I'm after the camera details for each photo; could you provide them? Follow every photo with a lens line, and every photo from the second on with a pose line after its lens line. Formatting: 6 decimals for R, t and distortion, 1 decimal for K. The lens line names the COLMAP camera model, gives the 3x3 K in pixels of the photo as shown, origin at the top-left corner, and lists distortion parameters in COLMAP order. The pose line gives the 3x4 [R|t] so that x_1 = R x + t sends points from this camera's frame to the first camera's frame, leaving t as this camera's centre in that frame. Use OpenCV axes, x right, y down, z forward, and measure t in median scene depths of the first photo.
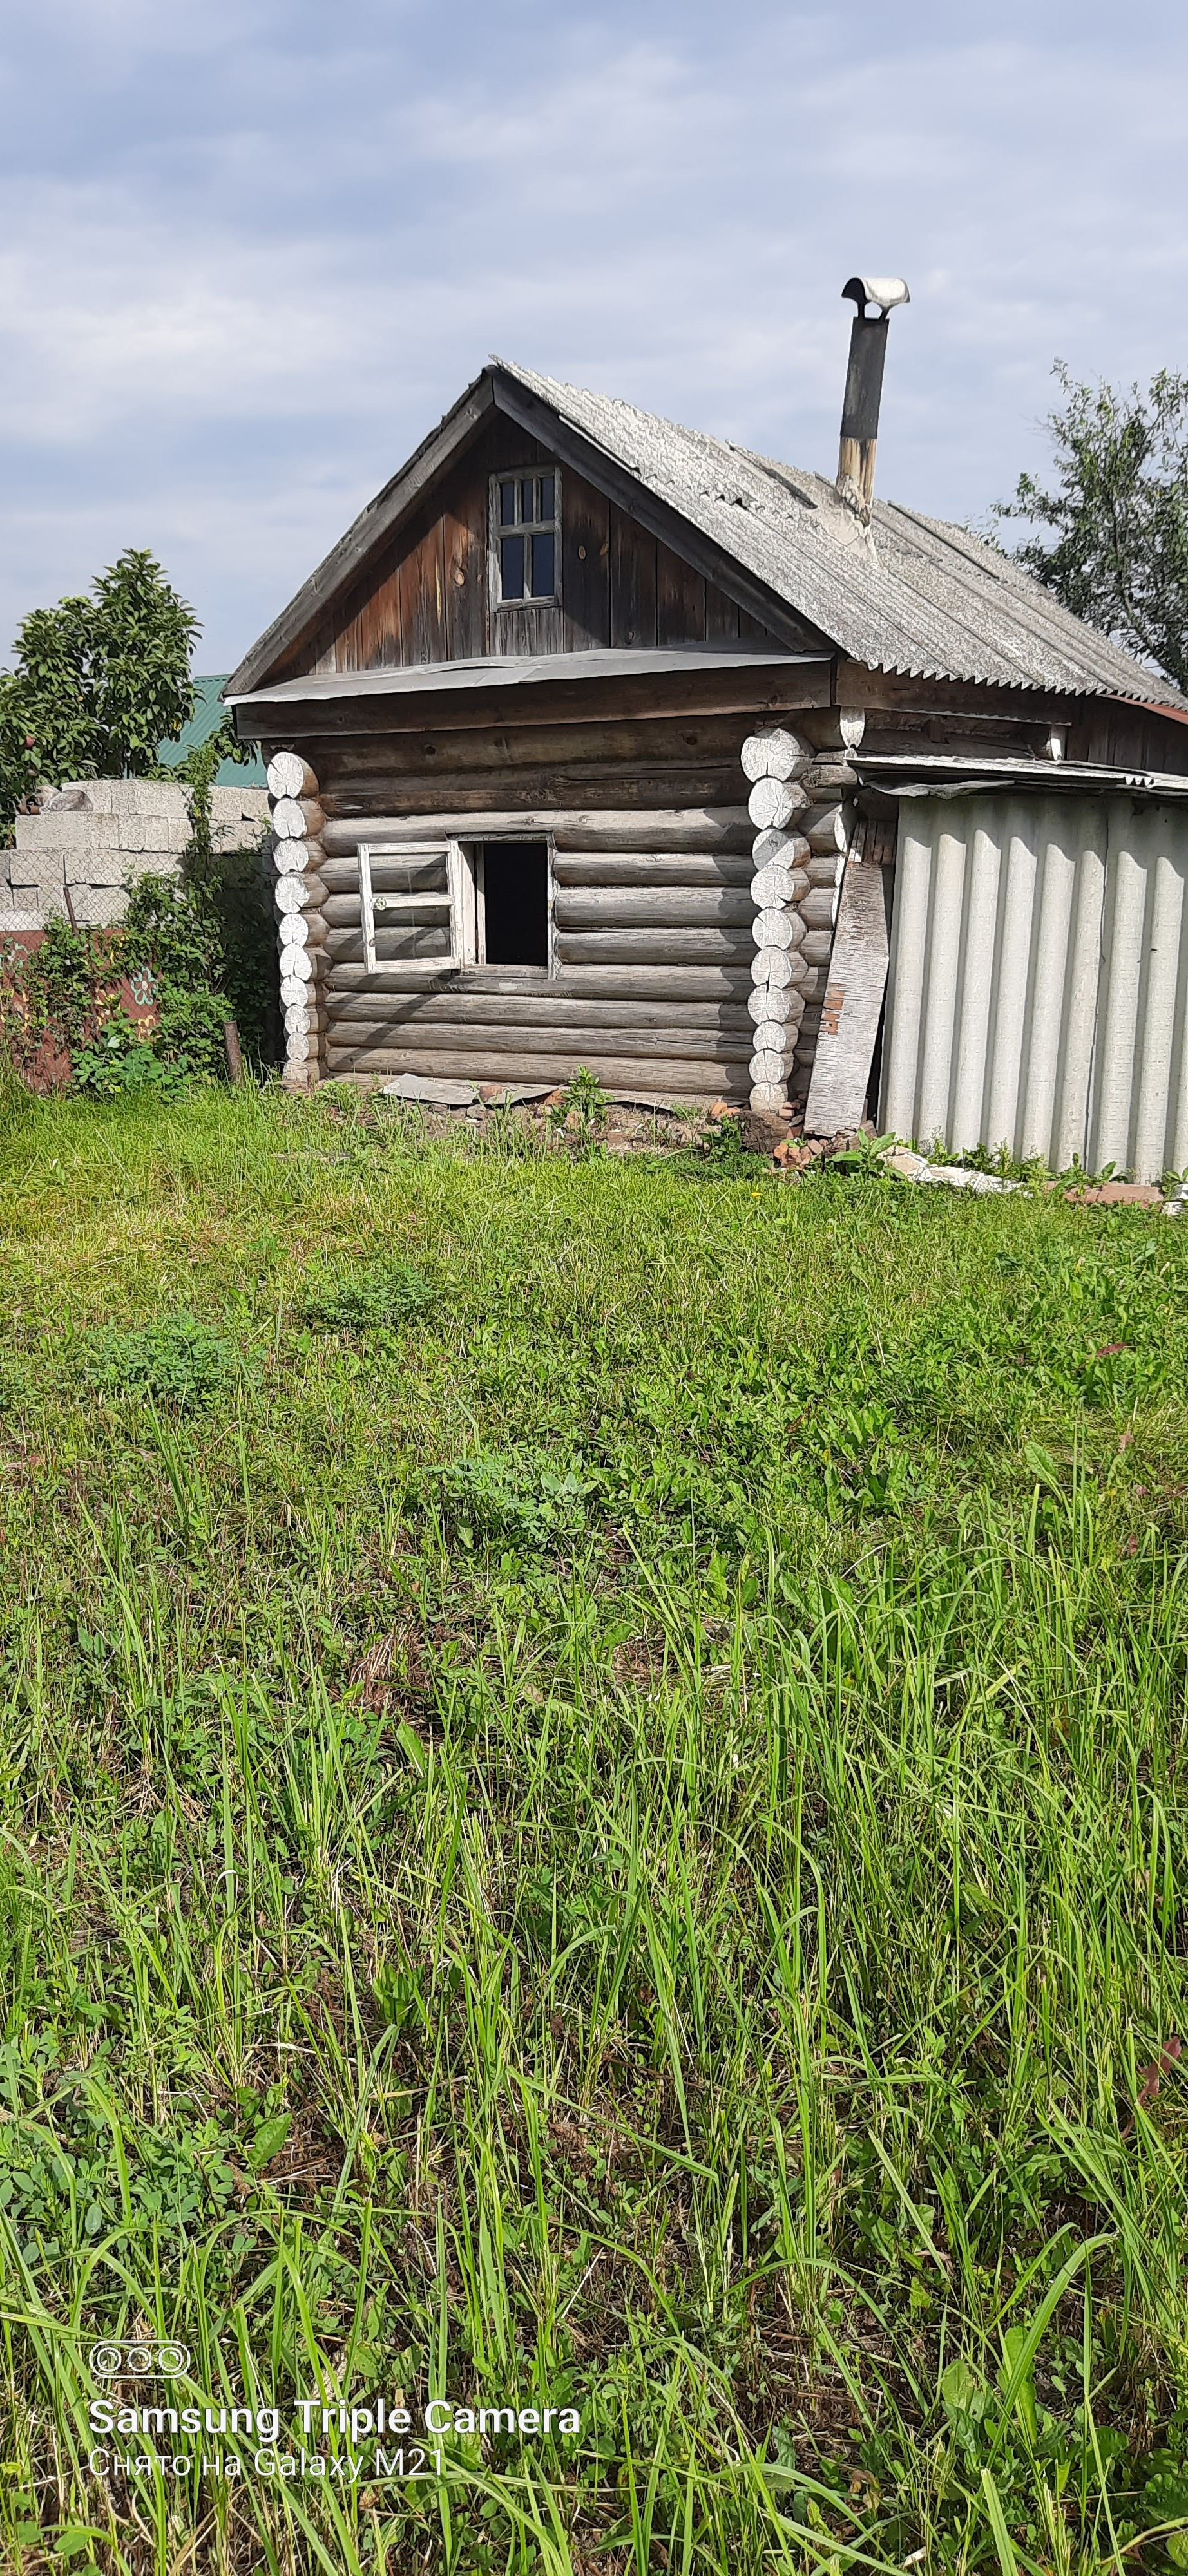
lens RADIAL K [[1936.5, 0, 592.1], [0, 1936.5, 1297.9], [0, 0, 1]] dist [0.056517, -0.073066]
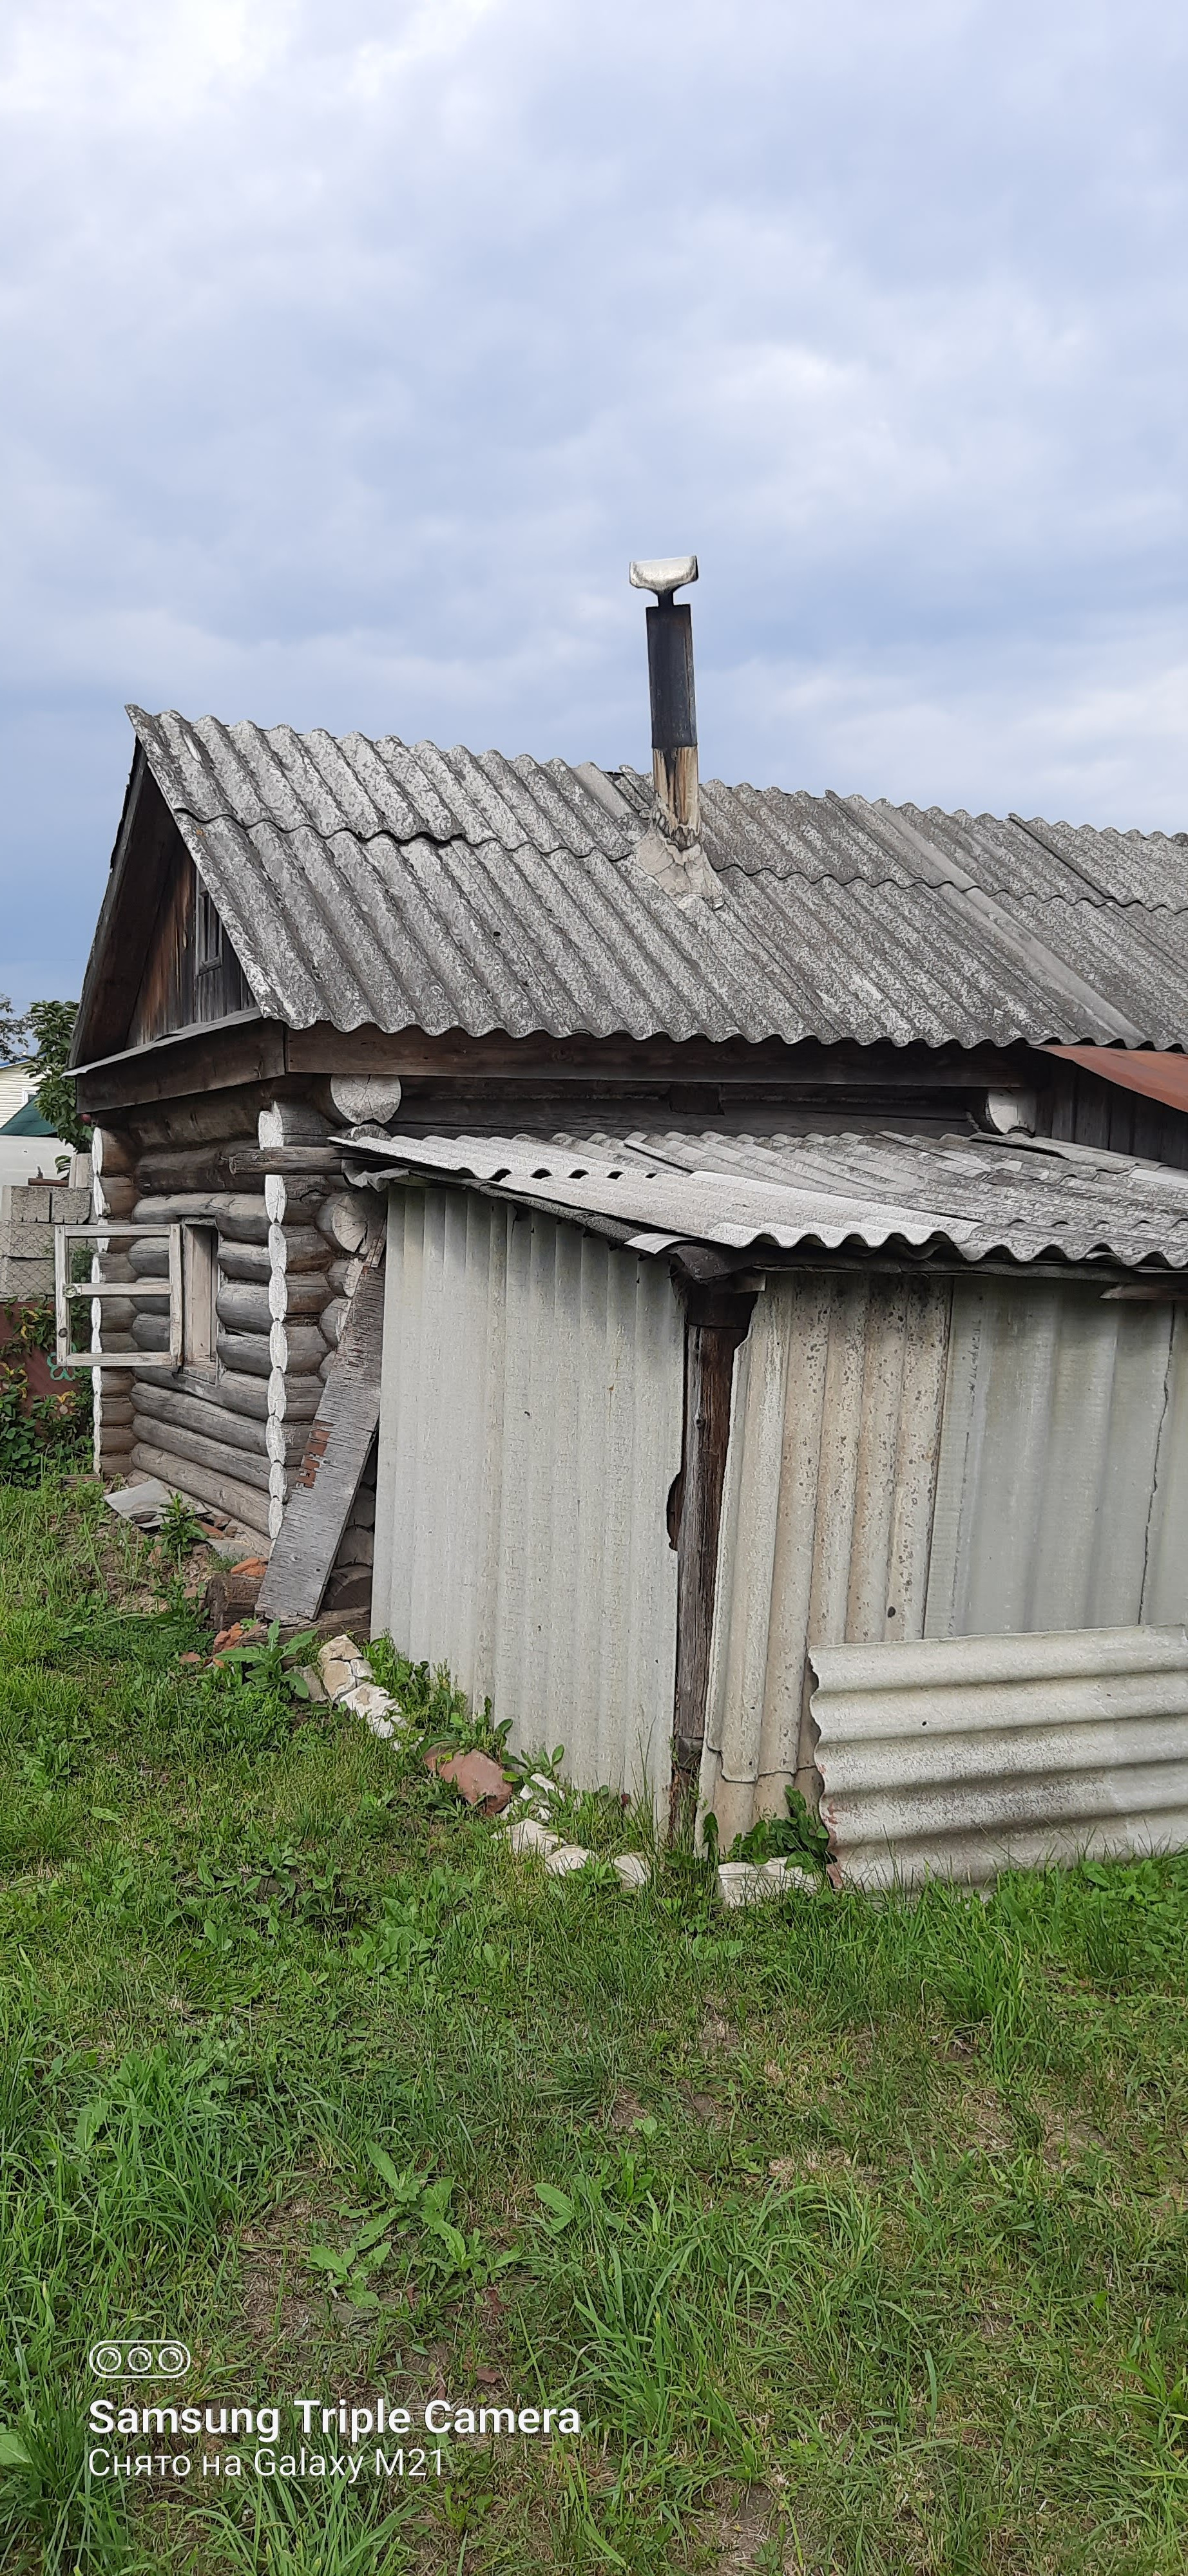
lens RADIAL K [[1936.5, 0, 577.5], [0, 1936.5, 1286.5], [0, 0, 1]] dist [0.056517, -0.073066]
pose [[0.845090, 0.040473, -0.533091, 0.557071], [-0.135823, 0.980668, -0.140863, -0.108989], [0.517084, 0.191448, 0.834249, 0.368197]]
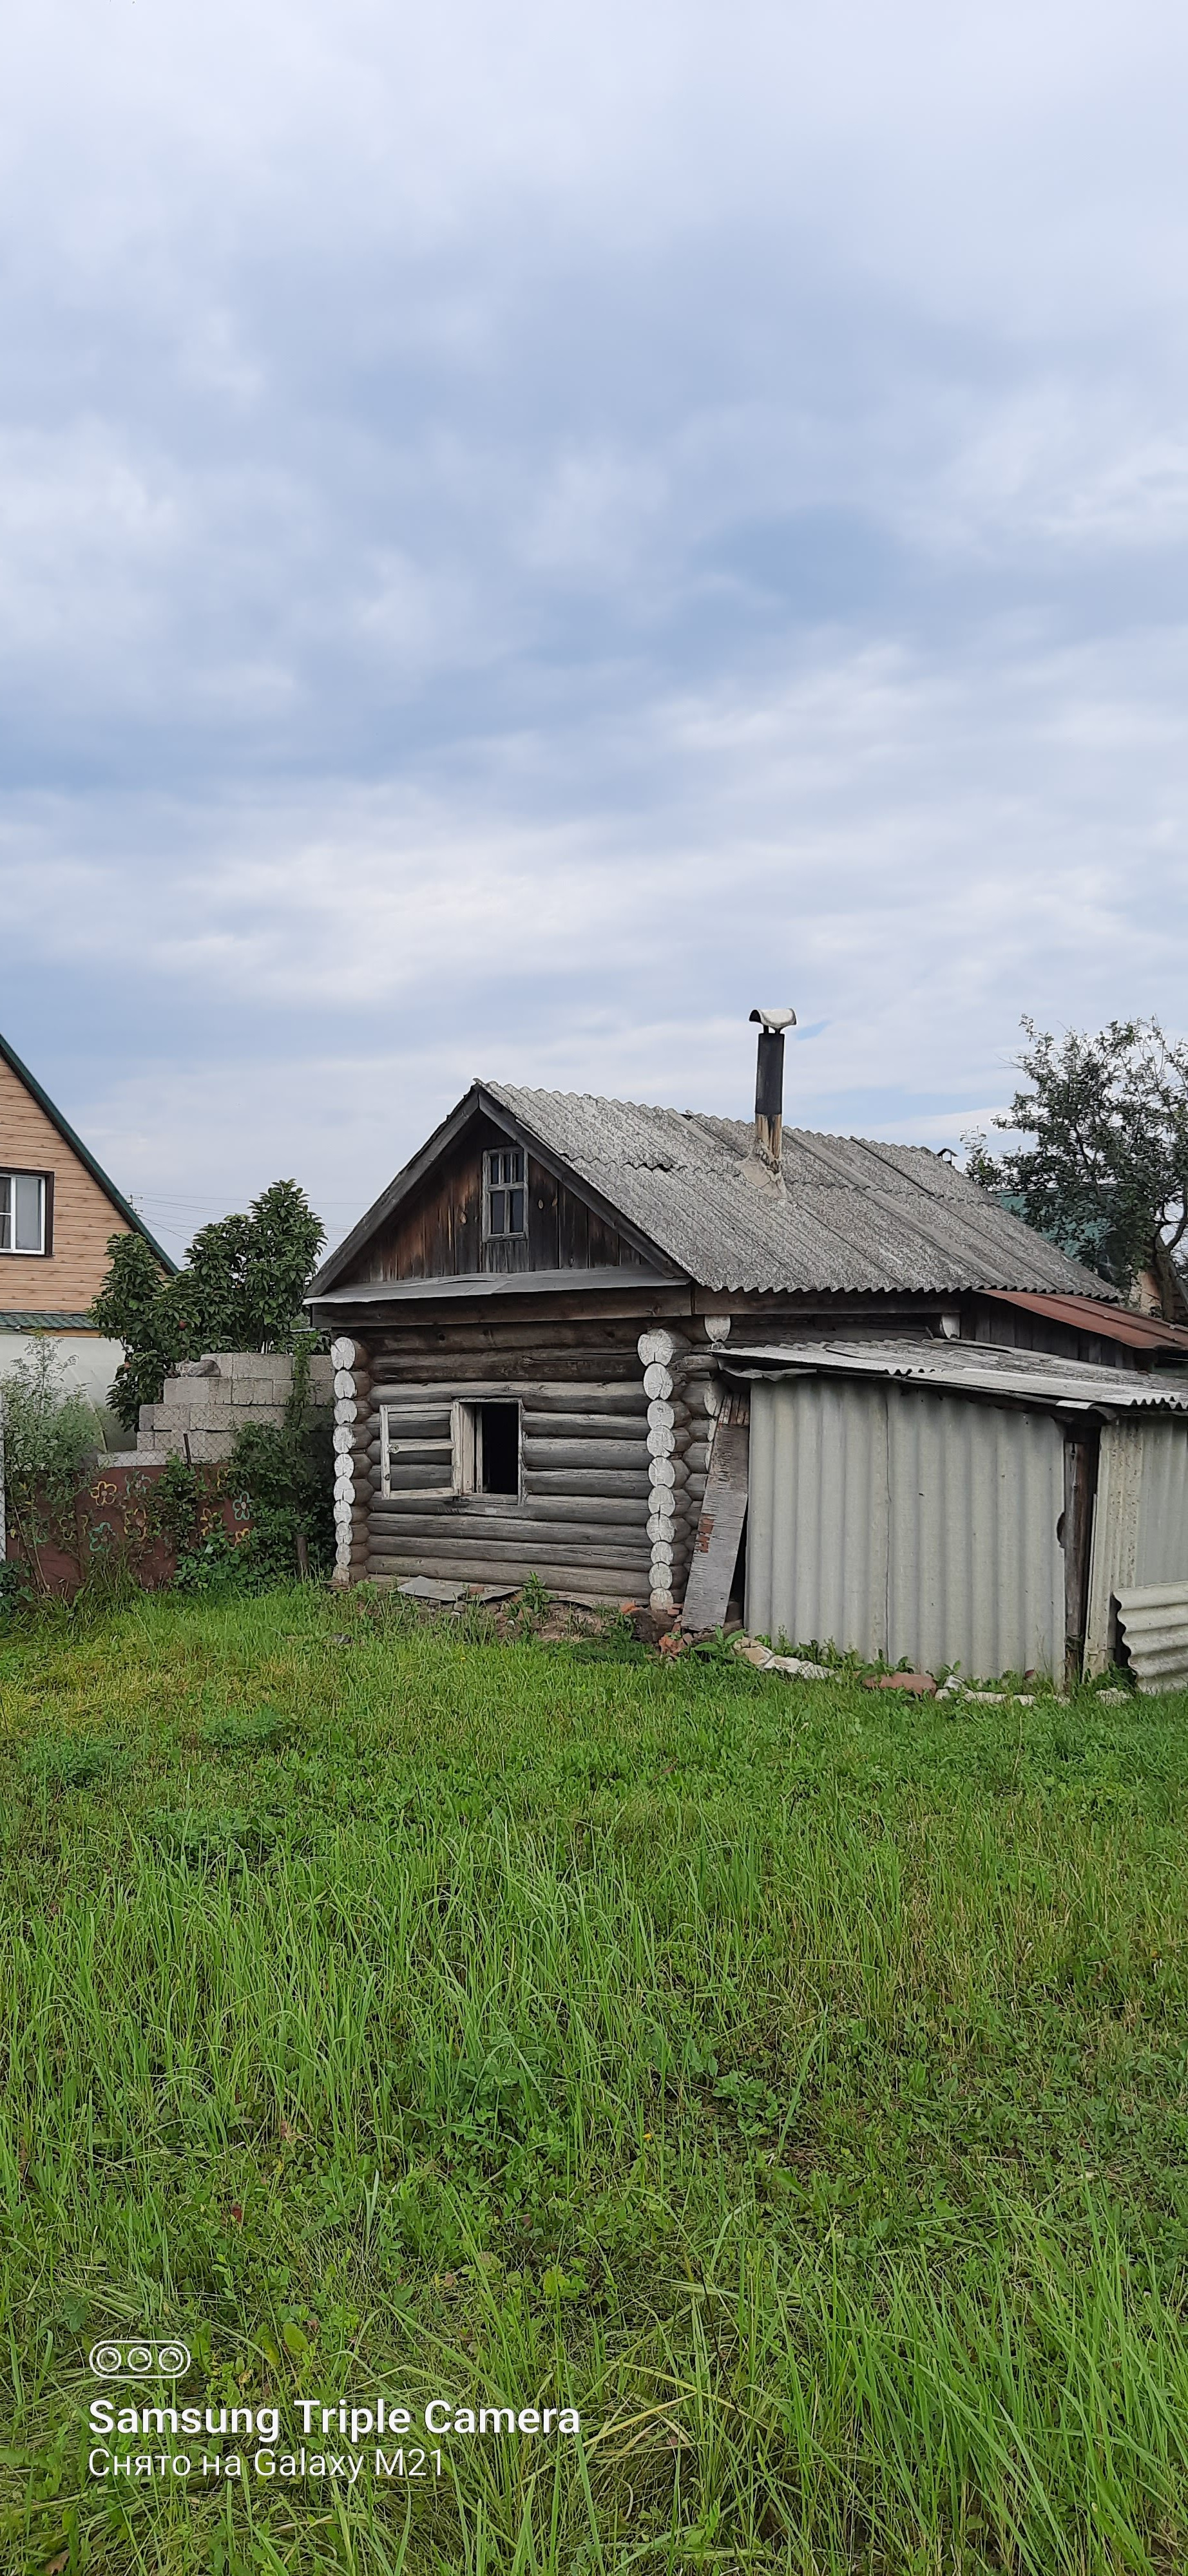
lens RADIAL K [[1936.5, 0, 588.5], [0, 1936.5, 1267.1], [0, 0, 1]] dist [0.056517, -0.073066]
pose [[0.988471, -0.007054, -0.151244, 0.223843], [-0.033854, 0.963328, -0.266183, 0.027691], [0.147575, 0.268235, 0.951983, -0.285596]]
